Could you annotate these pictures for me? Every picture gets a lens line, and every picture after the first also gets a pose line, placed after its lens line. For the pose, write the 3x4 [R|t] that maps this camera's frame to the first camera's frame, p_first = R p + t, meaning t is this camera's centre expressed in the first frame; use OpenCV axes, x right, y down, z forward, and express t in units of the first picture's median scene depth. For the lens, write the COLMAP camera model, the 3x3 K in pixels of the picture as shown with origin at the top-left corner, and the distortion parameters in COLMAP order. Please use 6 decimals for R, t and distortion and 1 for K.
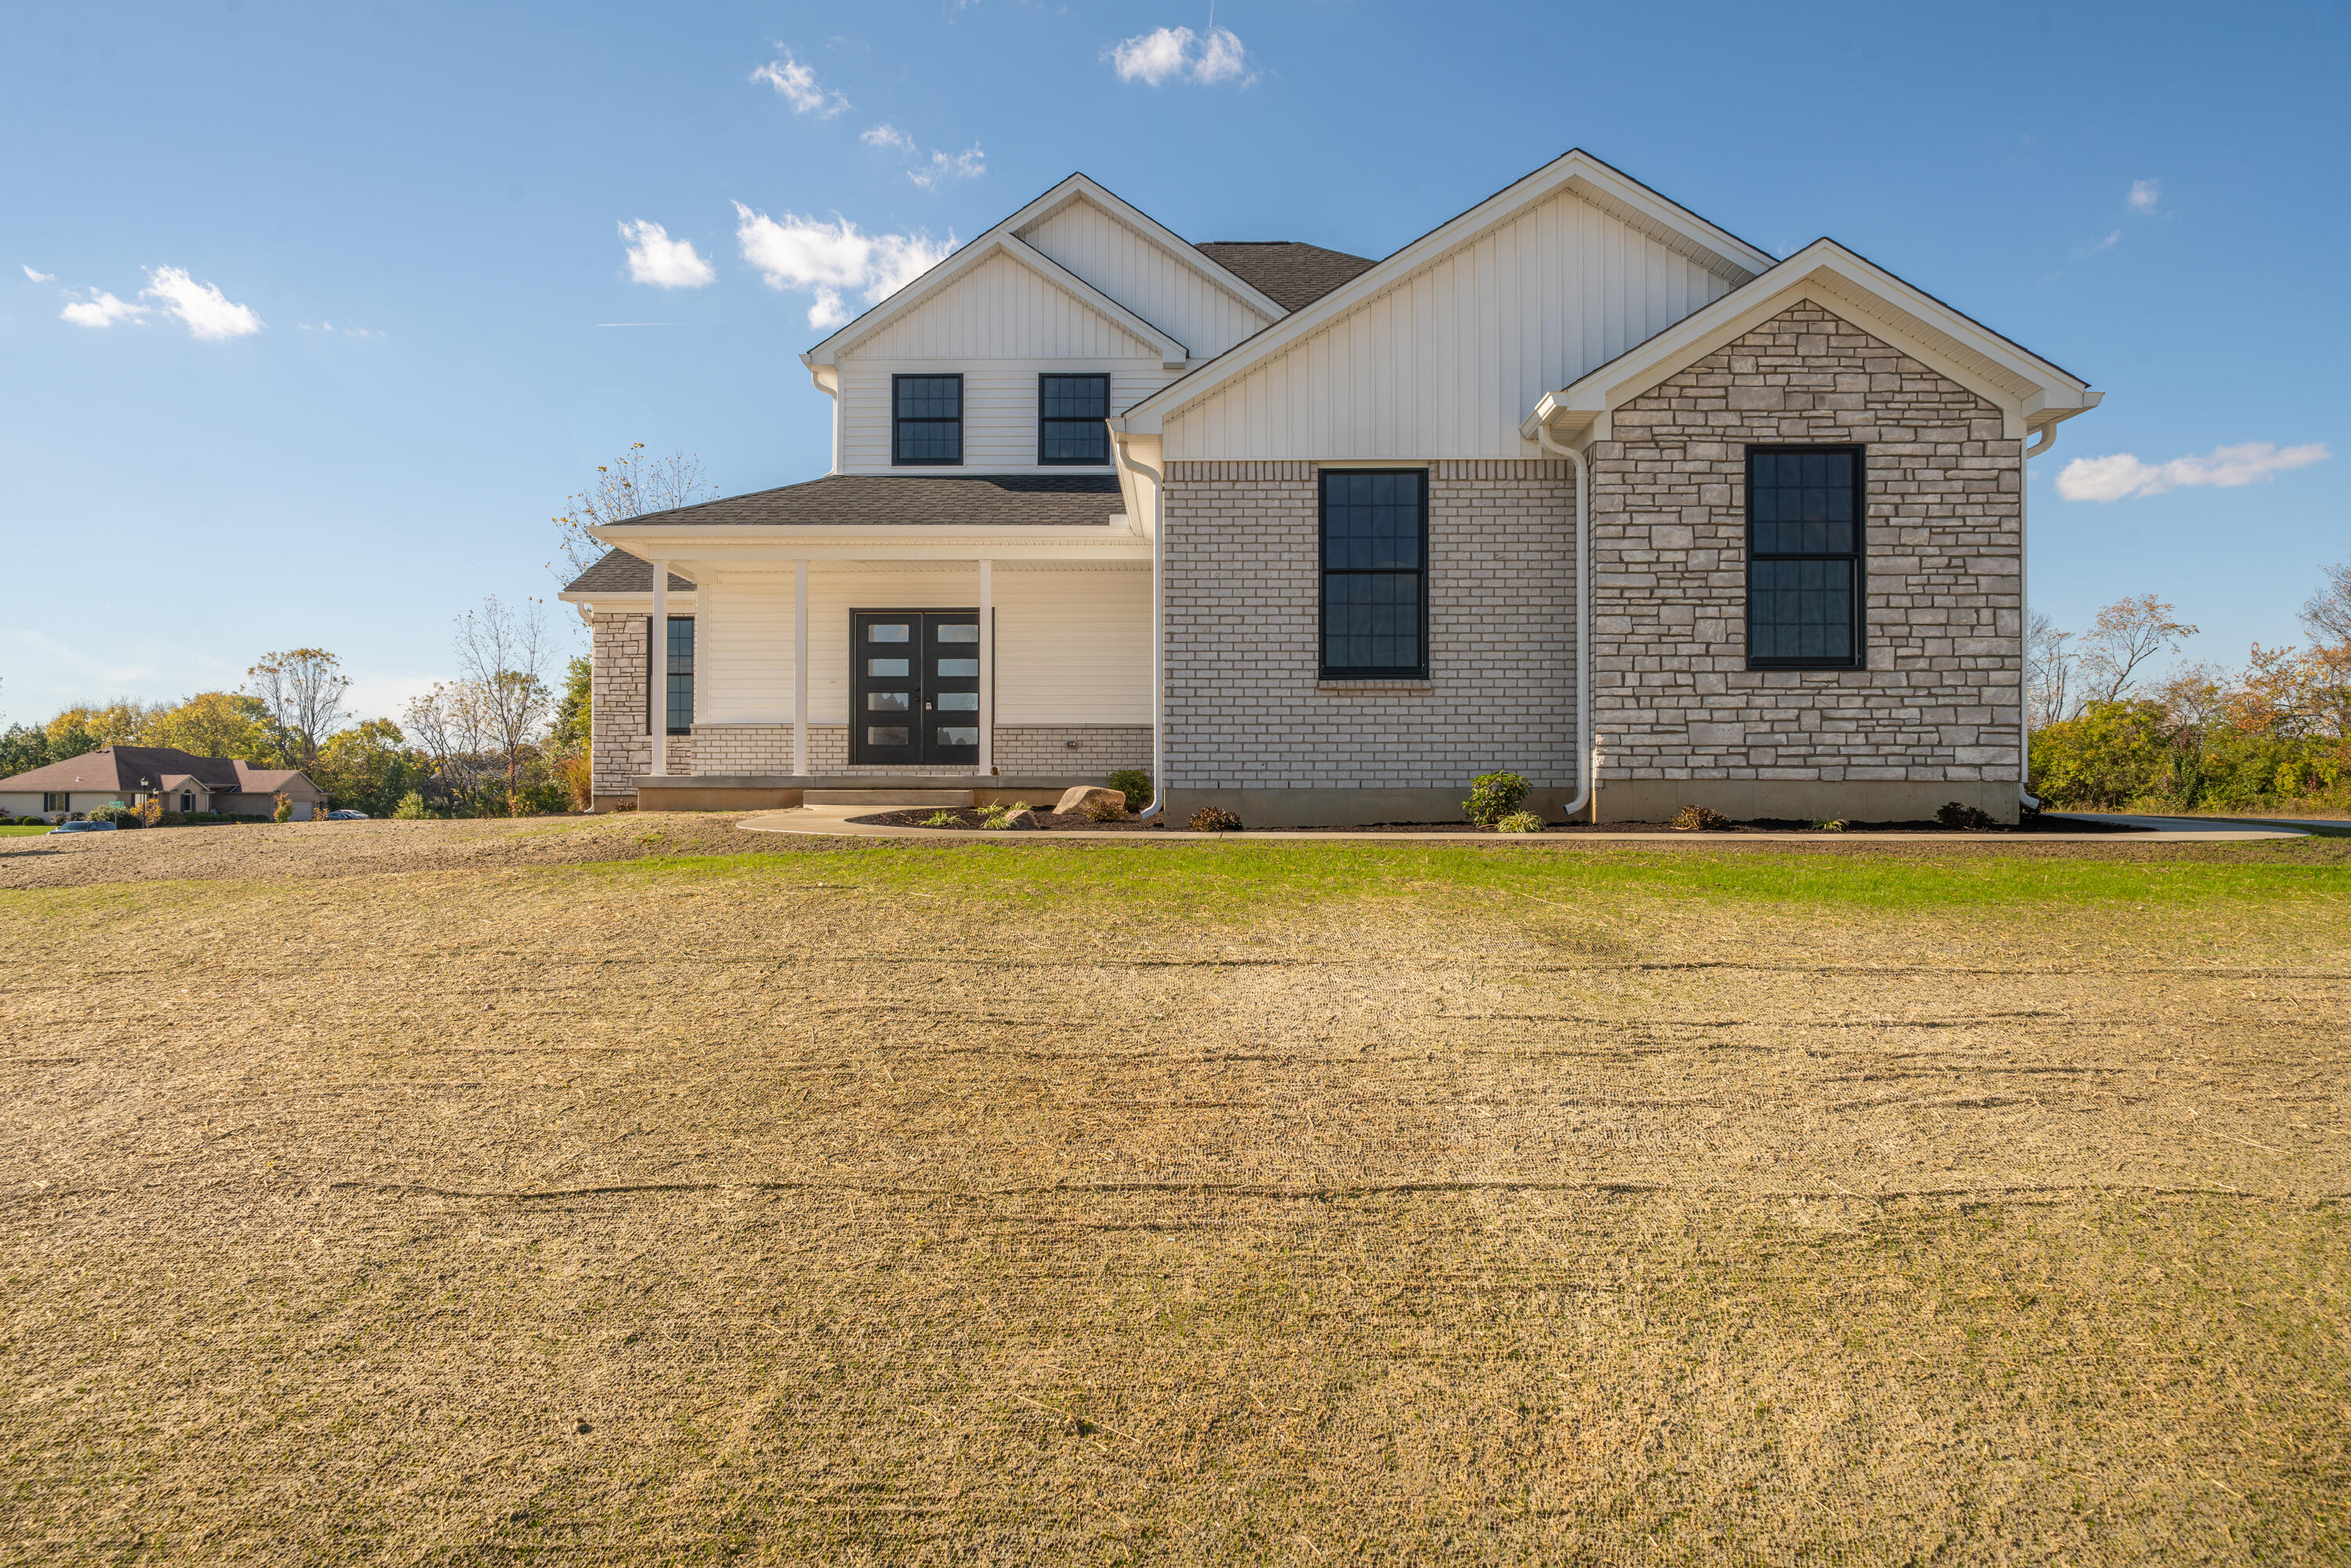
lens RADIAL K [[1497.2, 0, 1173.0], [0, 1497.2, 773.8], [0, 0, 1]] dist [0.001895, -0.000144]
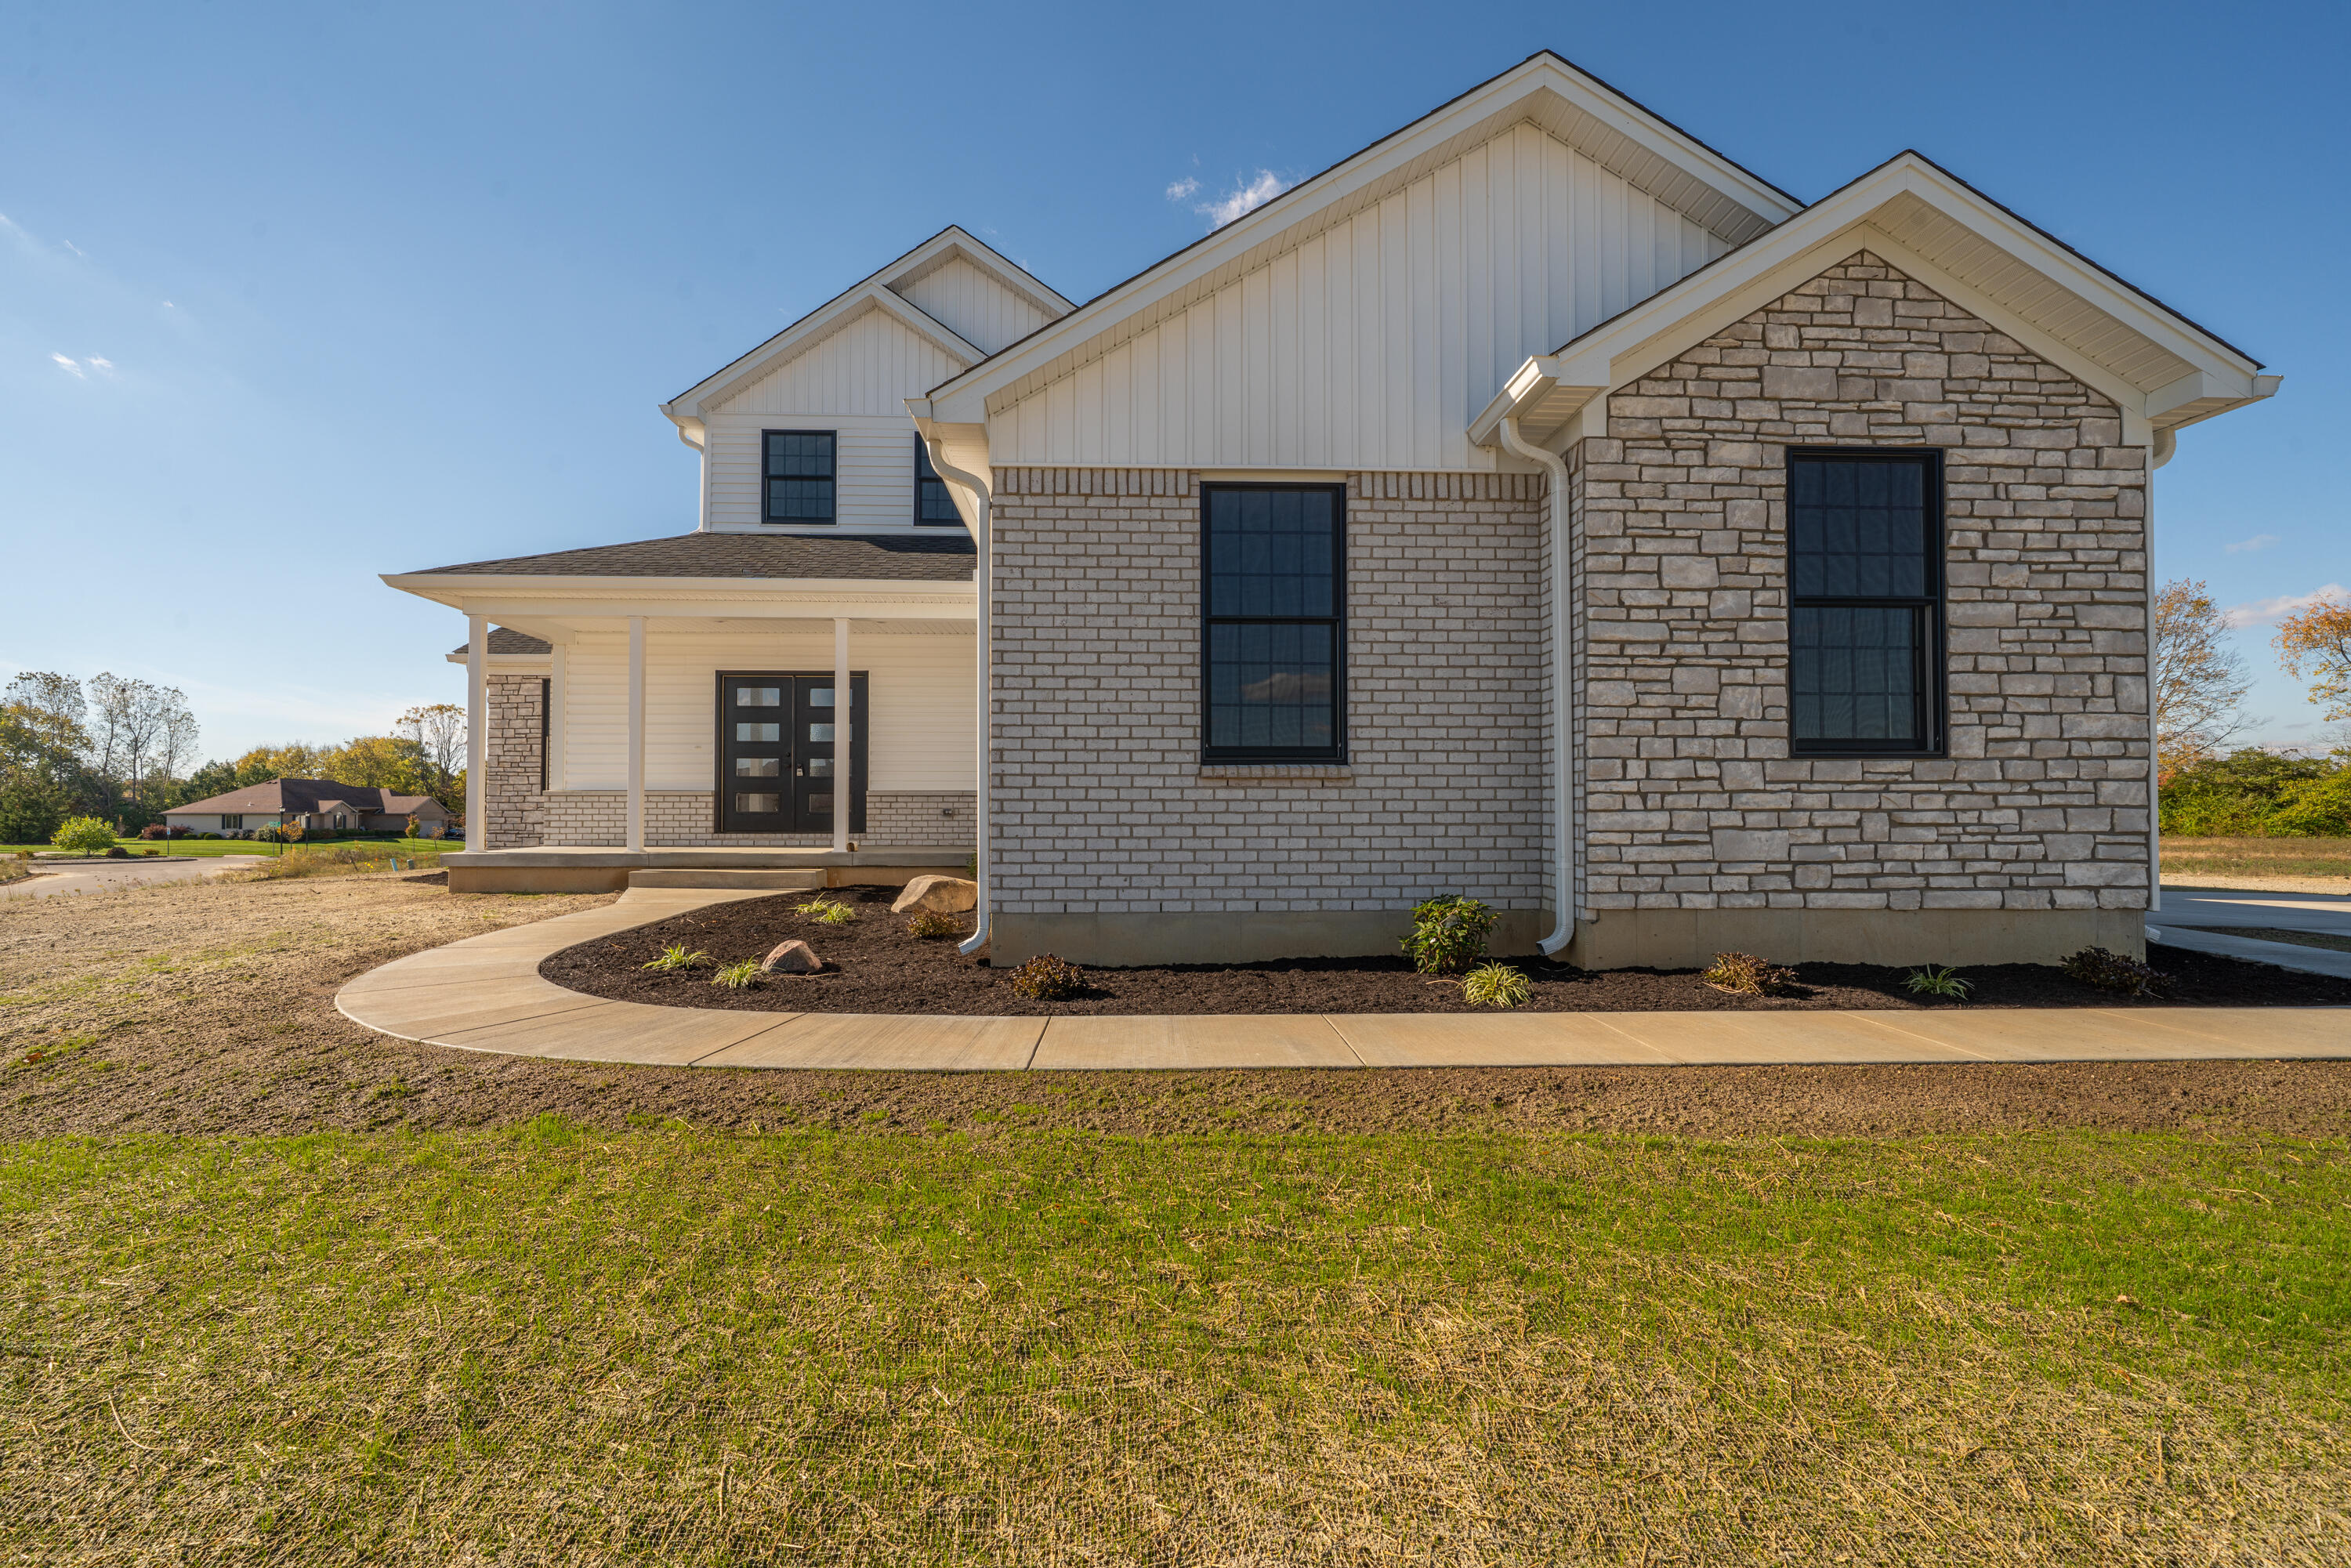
lens RADIAL K [[1012.9, 0, 1175.5], [0, 1012.9, 784.0], [0, 0, 1]] dist [-0.000924, -0.000041]
pose [[0.997383, 0.000162, 0.072295, 0.048782], [0.000413, 0.999968, -0.007937, -0.049568], [-0.072294, 0.007946, 0.997352, 0.504284]]
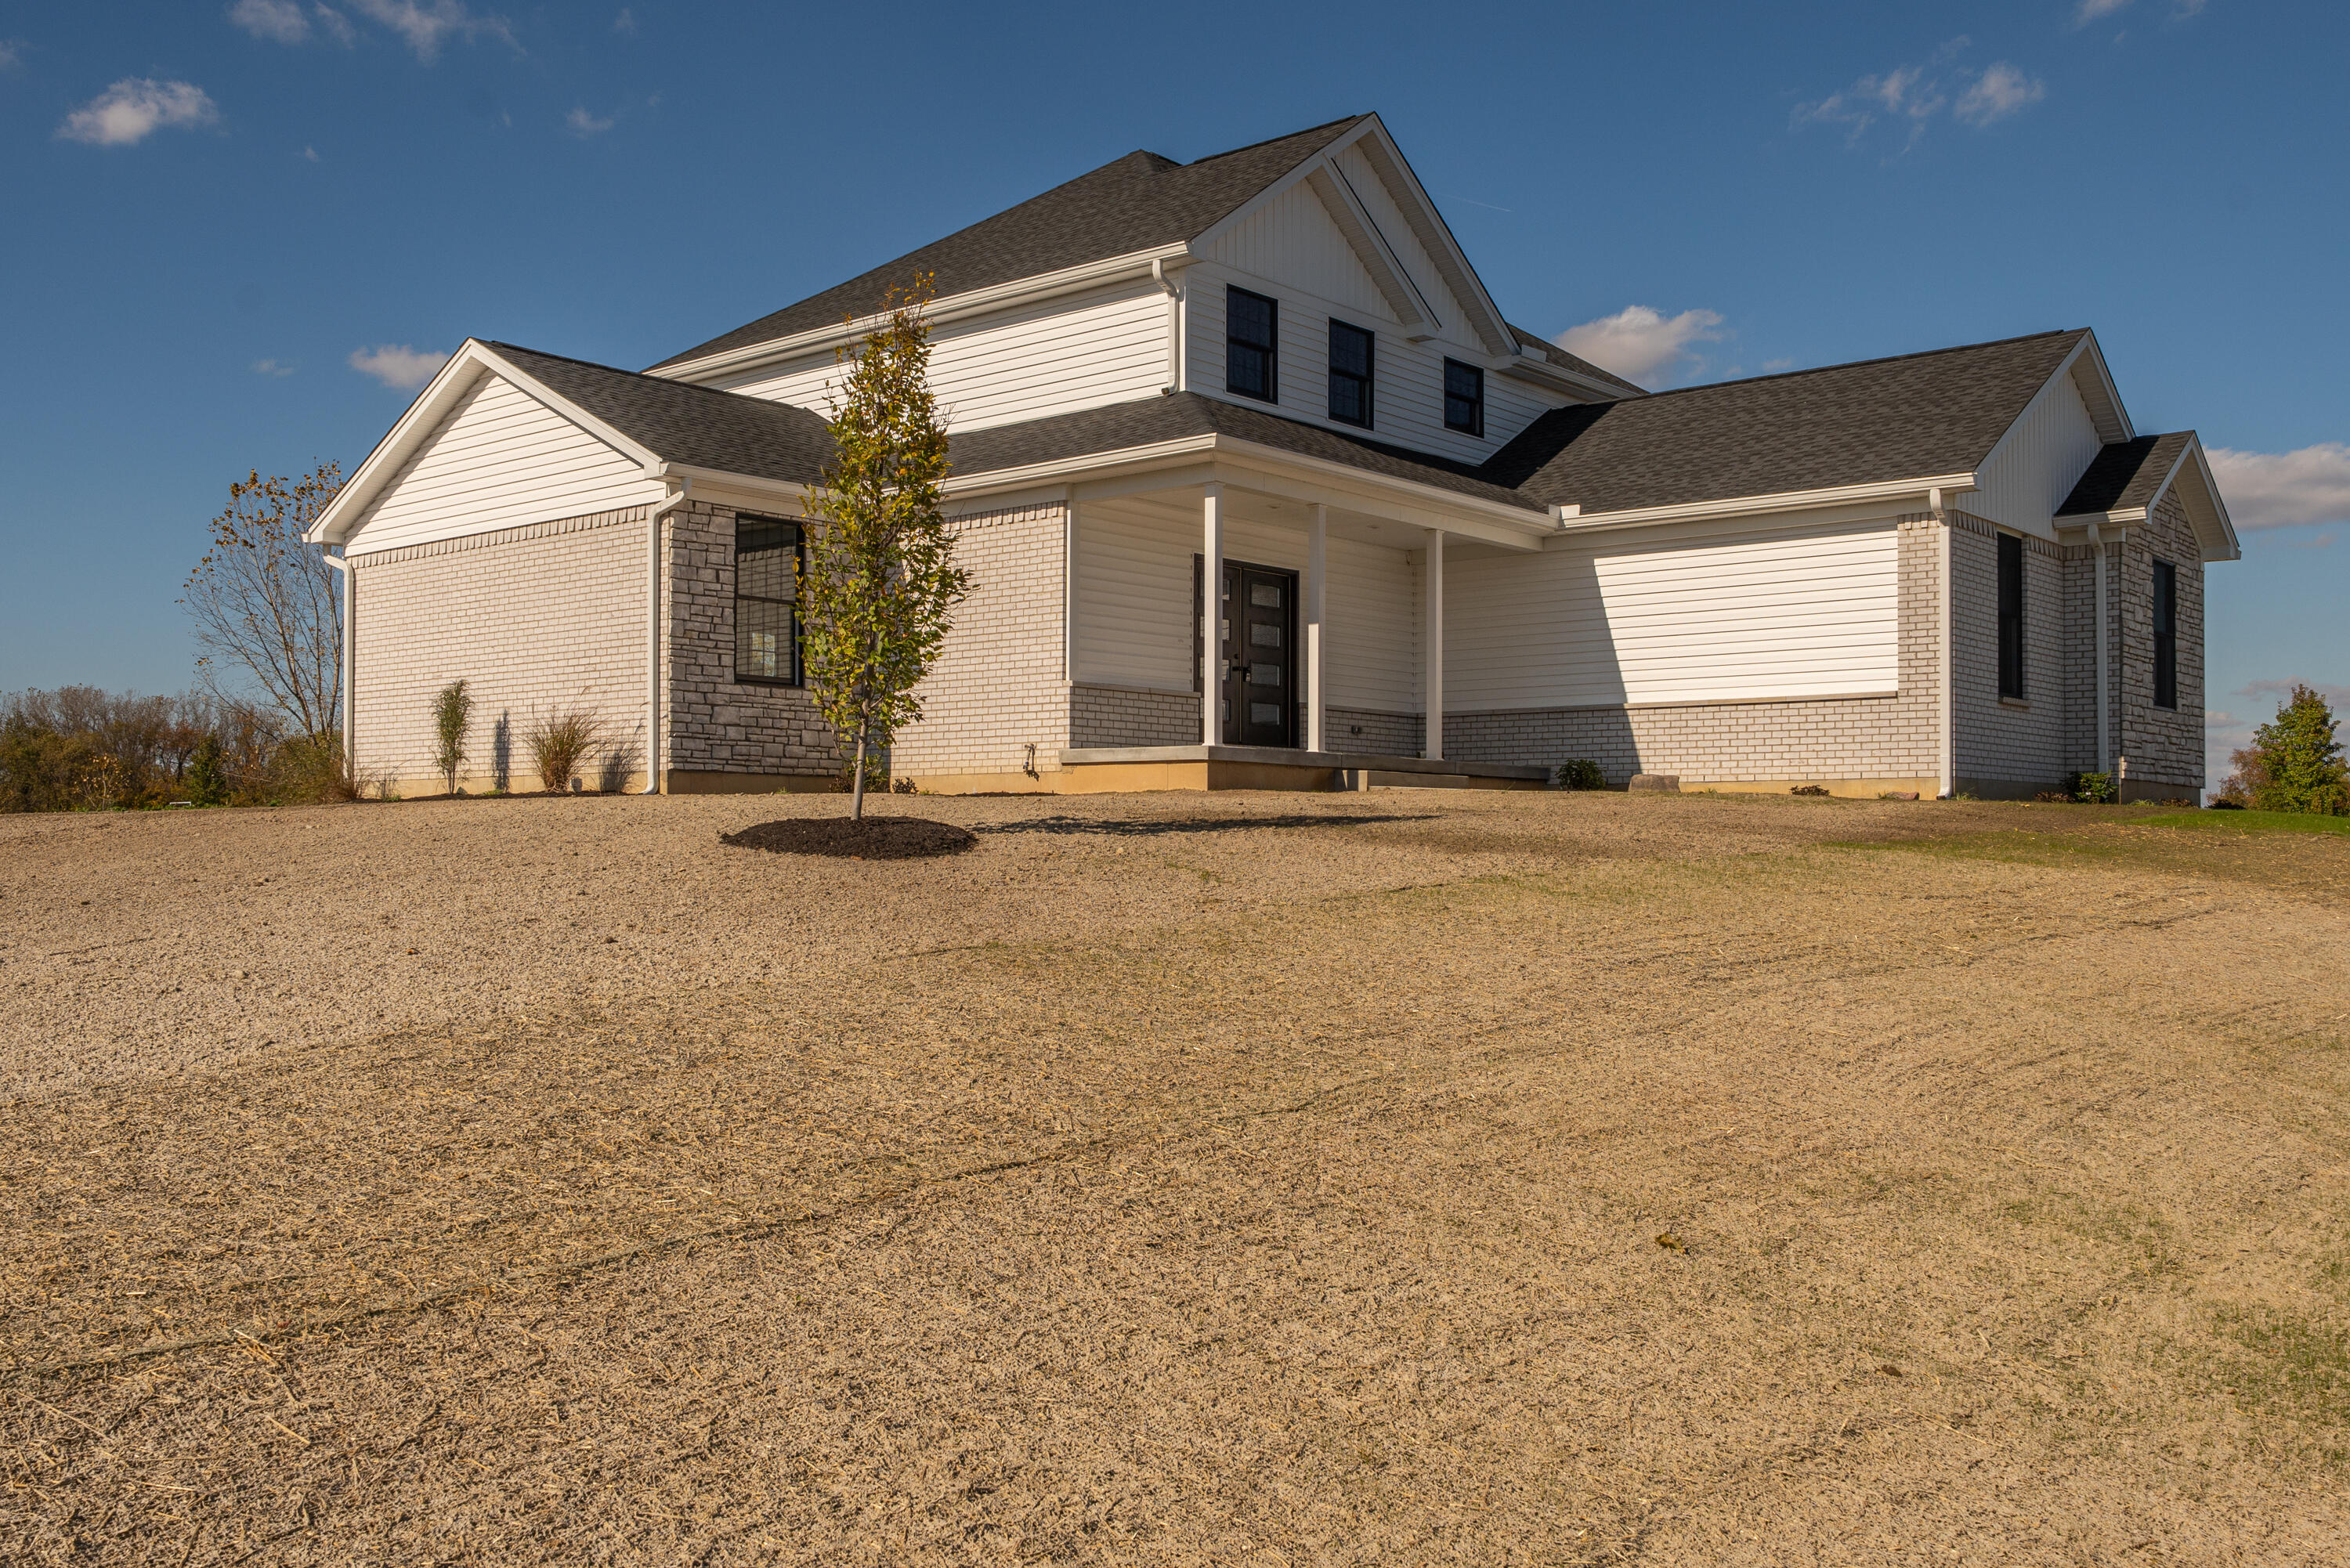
lens RADIAL K [[2080.0, 0, 1206.7], [0, 2080.0, 870.0], [0, 0, 1]] dist [0.002829, 0.003002]
pose [[0.625188, -0.004672, 0.780460, -1.712080], [-0.020068, 0.999555, 0.022059, 0.061281], [-0.780216, -0.029453, 0.624816, 0.401593]]
